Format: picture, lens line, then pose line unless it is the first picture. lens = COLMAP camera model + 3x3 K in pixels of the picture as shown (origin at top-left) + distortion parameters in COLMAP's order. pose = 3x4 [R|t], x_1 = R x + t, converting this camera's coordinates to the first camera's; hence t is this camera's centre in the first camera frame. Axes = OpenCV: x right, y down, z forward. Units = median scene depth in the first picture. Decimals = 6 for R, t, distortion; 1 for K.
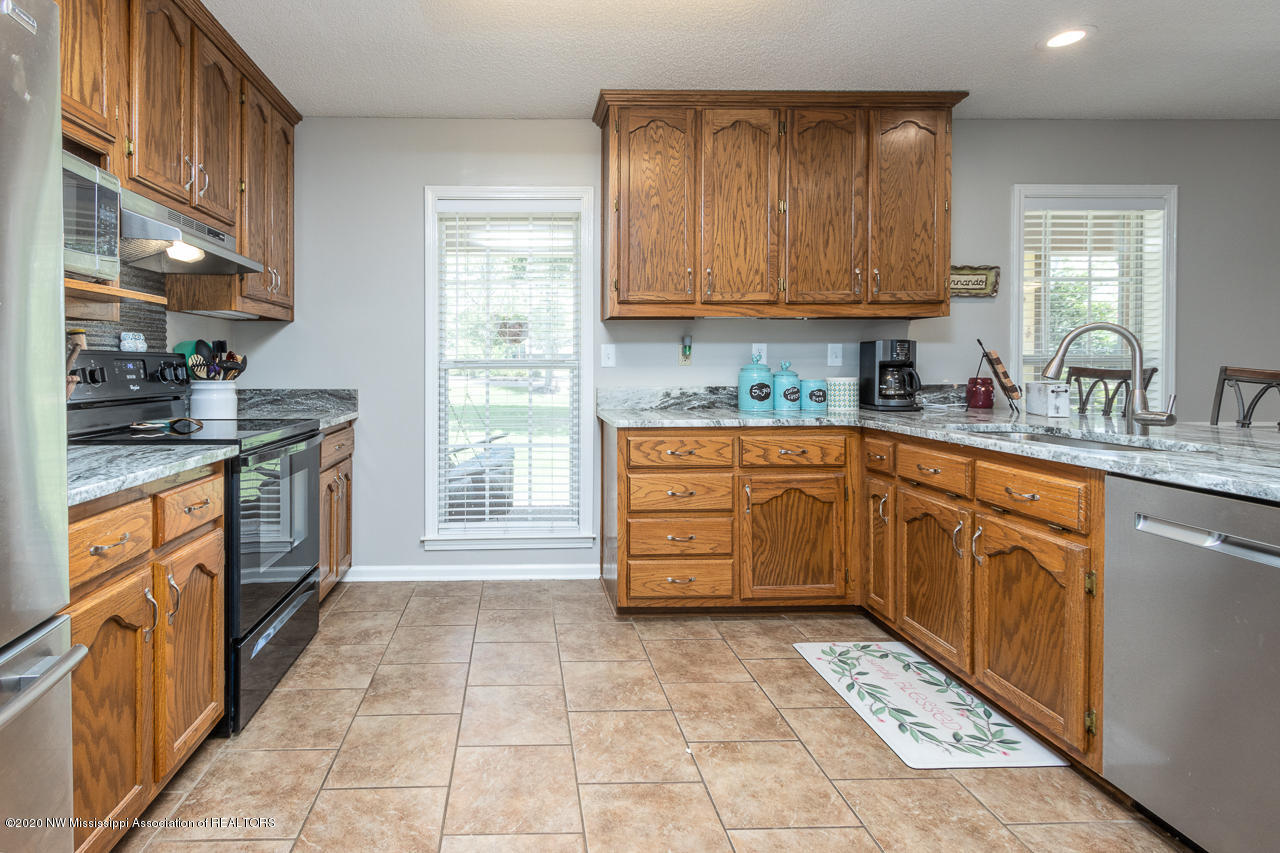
lens RADIAL K [[608.1, 0, 531.6], [0, 608.1, 376.9], [0, 0, 1]] dist [0.004502, -0.002155]
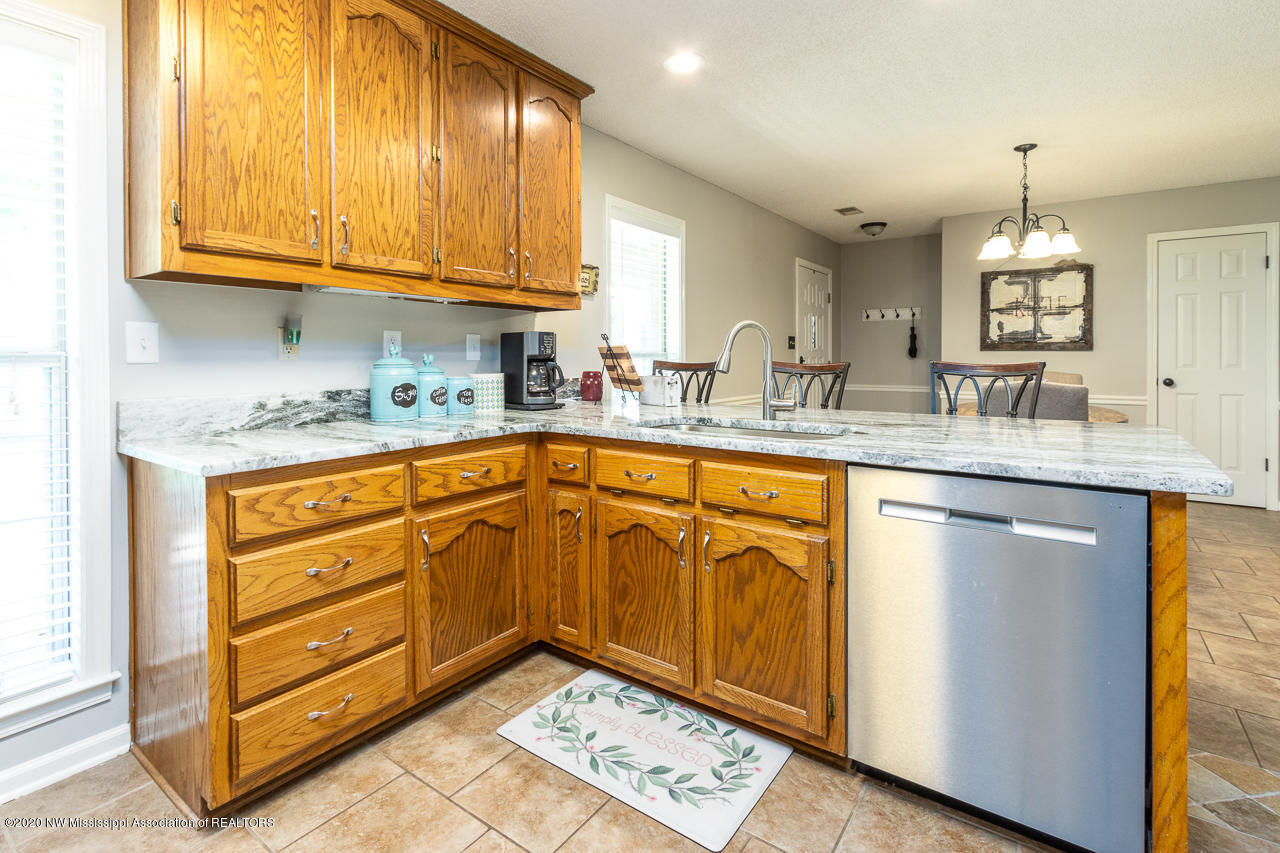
lens RADIAL K [[608.1, 0, 631.0], [0, 608.1, 366.2], [0, 0, 1]] dist [0.004502, -0.002155]
pose [[0.603059, -0.009920, 0.797635, -0.060421], [0.015208, 0.999884, 0.000937, -0.008522], [-0.797552, 0.011566, 0.603140, 0.379630]]
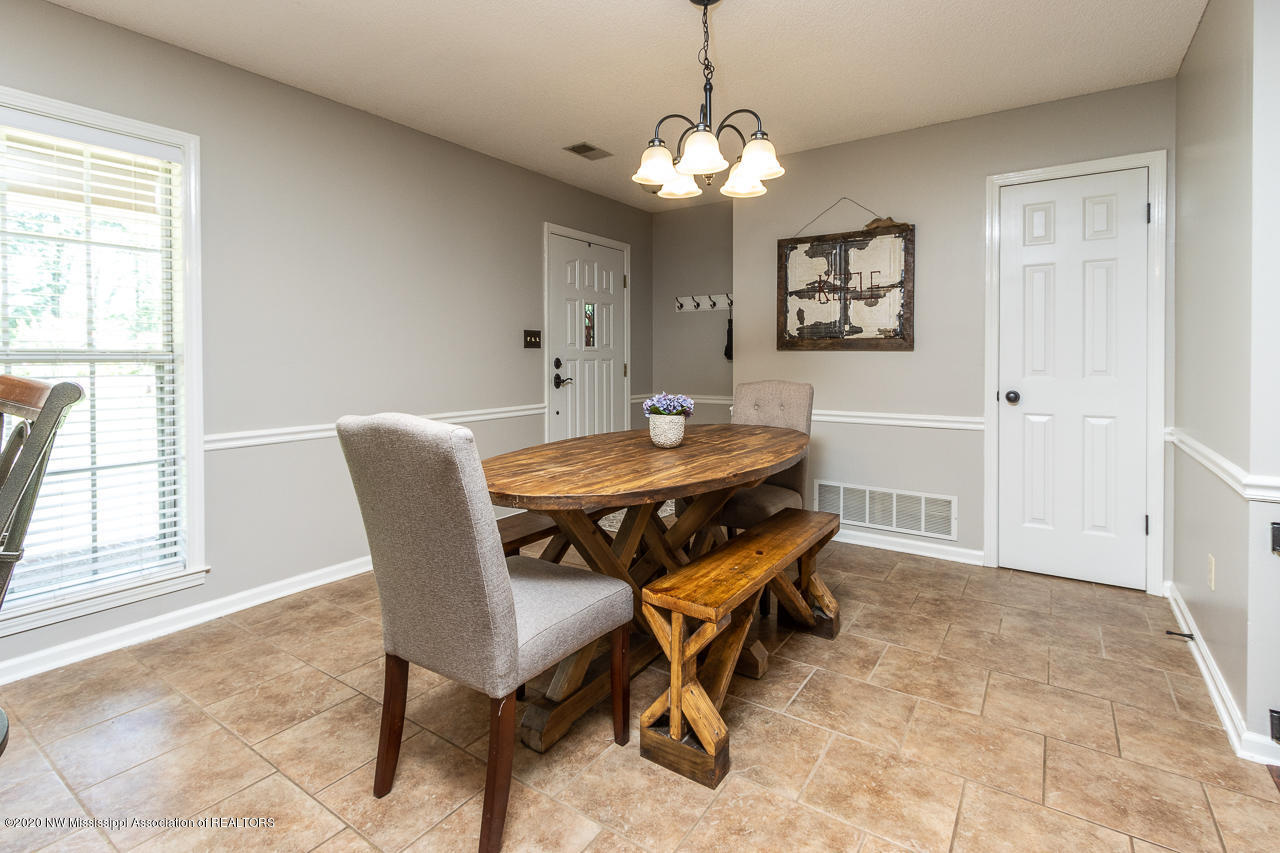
lens RADIAL K [[608.1, 0, 637.9], [0, 608.1, 364.8], [0, 0, 1]] dist [0.004502, -0.002155]
pose [[0.576851, -0.008987, 0.816800, 0.908582], [0.018767, 0.999821, -0.002254, -0.009956], [-0.816634, 0.016629, 0.576917, 0.112095]]
